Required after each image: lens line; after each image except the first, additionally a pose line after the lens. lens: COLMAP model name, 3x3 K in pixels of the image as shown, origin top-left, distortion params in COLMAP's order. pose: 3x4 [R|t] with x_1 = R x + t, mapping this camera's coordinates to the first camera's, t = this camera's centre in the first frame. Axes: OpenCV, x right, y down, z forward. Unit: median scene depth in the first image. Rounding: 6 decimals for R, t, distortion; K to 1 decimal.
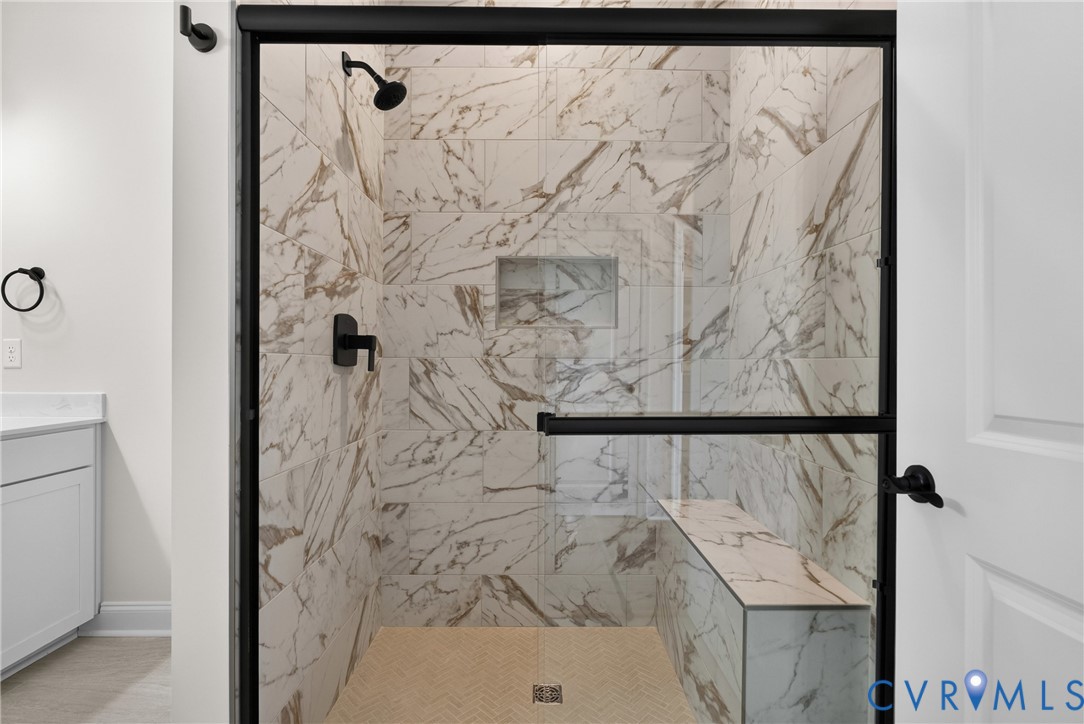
lens RADIAL K [[498.9, 0, 539.5], [0, 498.9, 365.8], [0, 0, 1]] dist [0.001437, -0.000084]
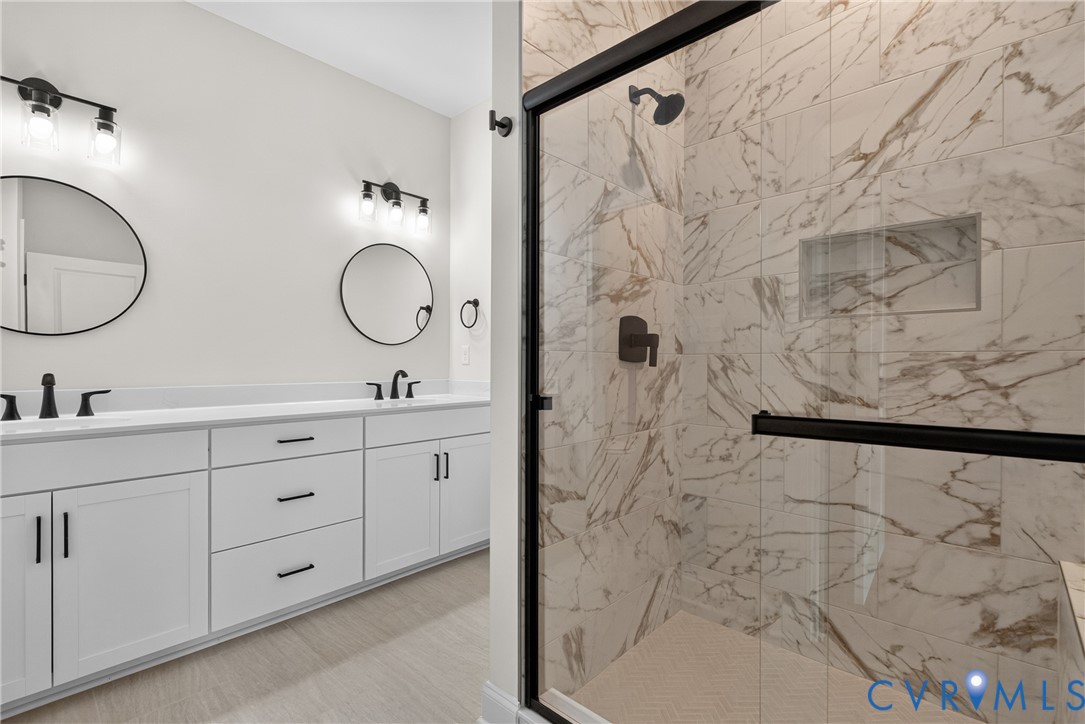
lens RADIAL K [[499.4, 0, 540.0], [0, 499.4, 365.8], [0, 0, 1]] dist [0.001437, -0.000084]
pose [[0.725253, 0.001651, -0.688480, 0.193526], [-0.002788, 0.999996, -0.000538, 0.008363], [0.688476, 0.002310, 0.725255, 0.028128]]
